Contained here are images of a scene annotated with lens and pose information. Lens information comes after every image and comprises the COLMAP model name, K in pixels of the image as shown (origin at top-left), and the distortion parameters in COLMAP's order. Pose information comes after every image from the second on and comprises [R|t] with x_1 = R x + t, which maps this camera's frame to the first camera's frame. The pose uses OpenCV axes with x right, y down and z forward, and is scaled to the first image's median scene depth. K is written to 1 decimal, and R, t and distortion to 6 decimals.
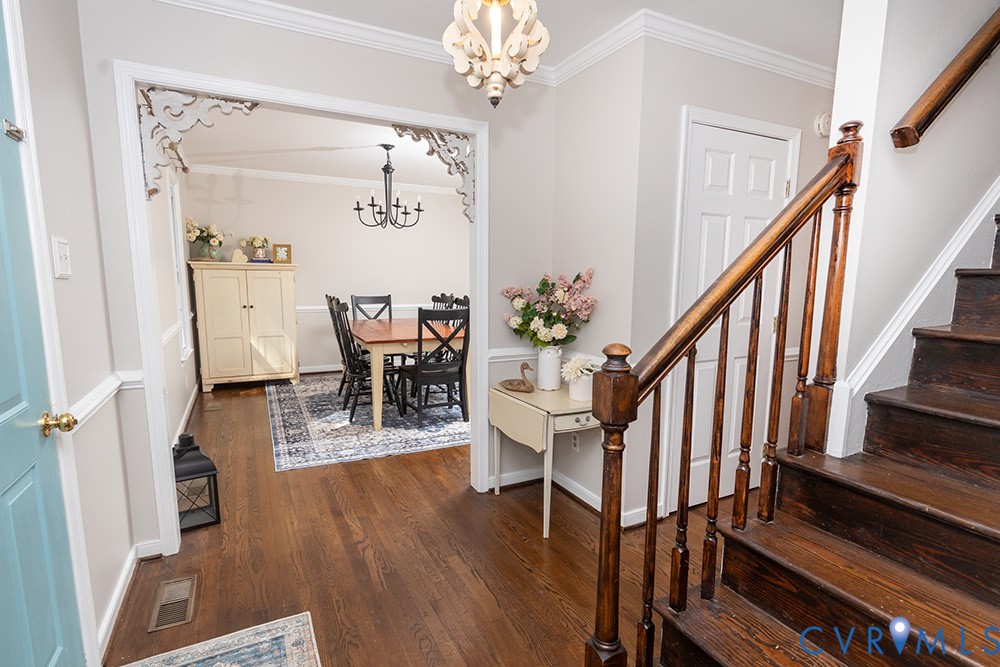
lens RADIAL K [[484.5, 0, 490.3], [0, 484.5, 344.8], [0, 0, 1]] dist [0.004362, -0.000192]
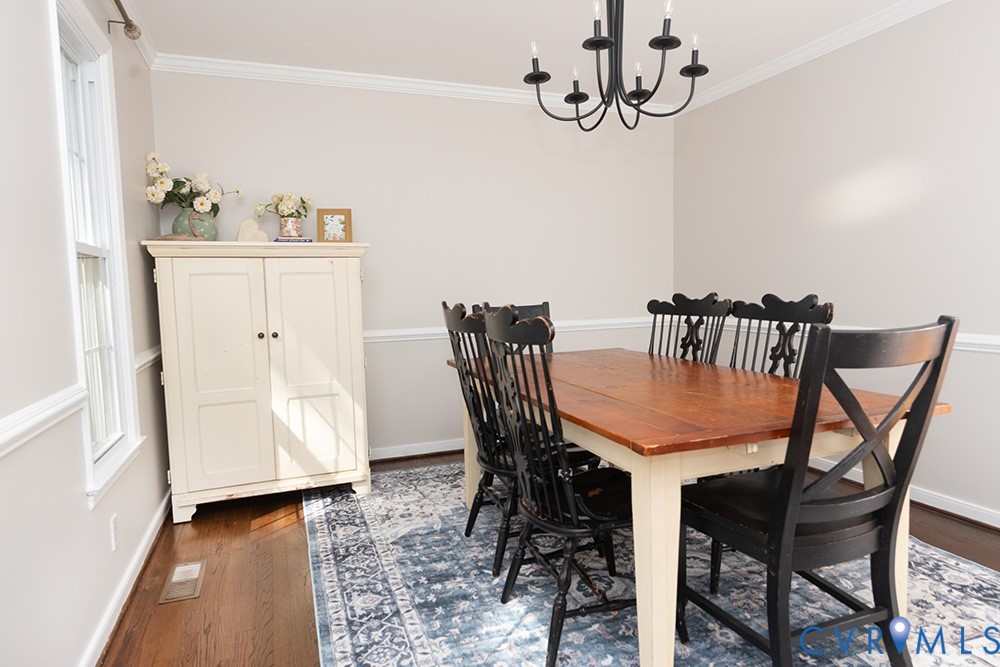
lens RADIAL K [[573.7, 0, 494.6], [0, 573.7, 336.8], [0, 0, 1]] dist [0.003893, -0.000635]
pose [[0.994462, -0.026884, -0.101599, -0.264893], [0.020956, 0.998040, -0.058969, -0.046830], [0.102985, 0.056514, 0.993076, 0.554668]]
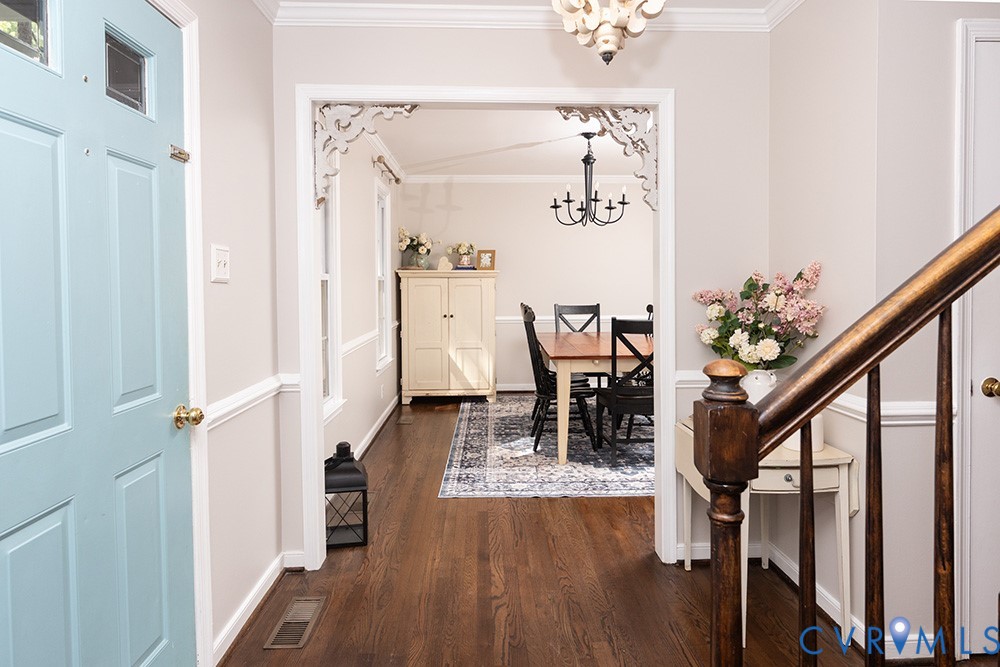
lens RADIAL K [[573.7, 0, 514.6], [0, 573.7, 300.0], [0, 0, 1]] dist [0.003893, -0.000635]
pose [[0.915408, -0.002968, -0.402517, 0.081781], [-0.043056, 0.993514, -0.105245, 0.003054], [0.400219, 0.113673, 0.909342, 0.035826]]
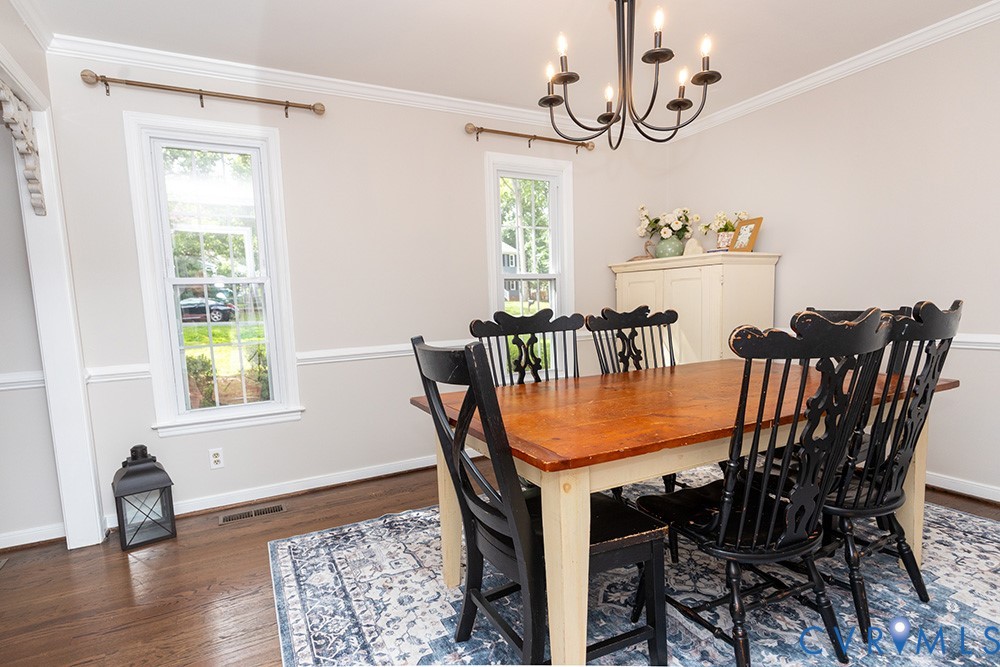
lens RADIAL K [[539.5, 0, 503.4], [0, 539.5, 330.7], [0, 0, 1]] dist [-0.002290, -0.000595]
pose [[0.025262, 0.055875, -0.998118, 0.258529], [-0.114351, 0.992045, 0.052641, -0.098899], [0.993119, 0.112806, 0.031451, 0.900069]]
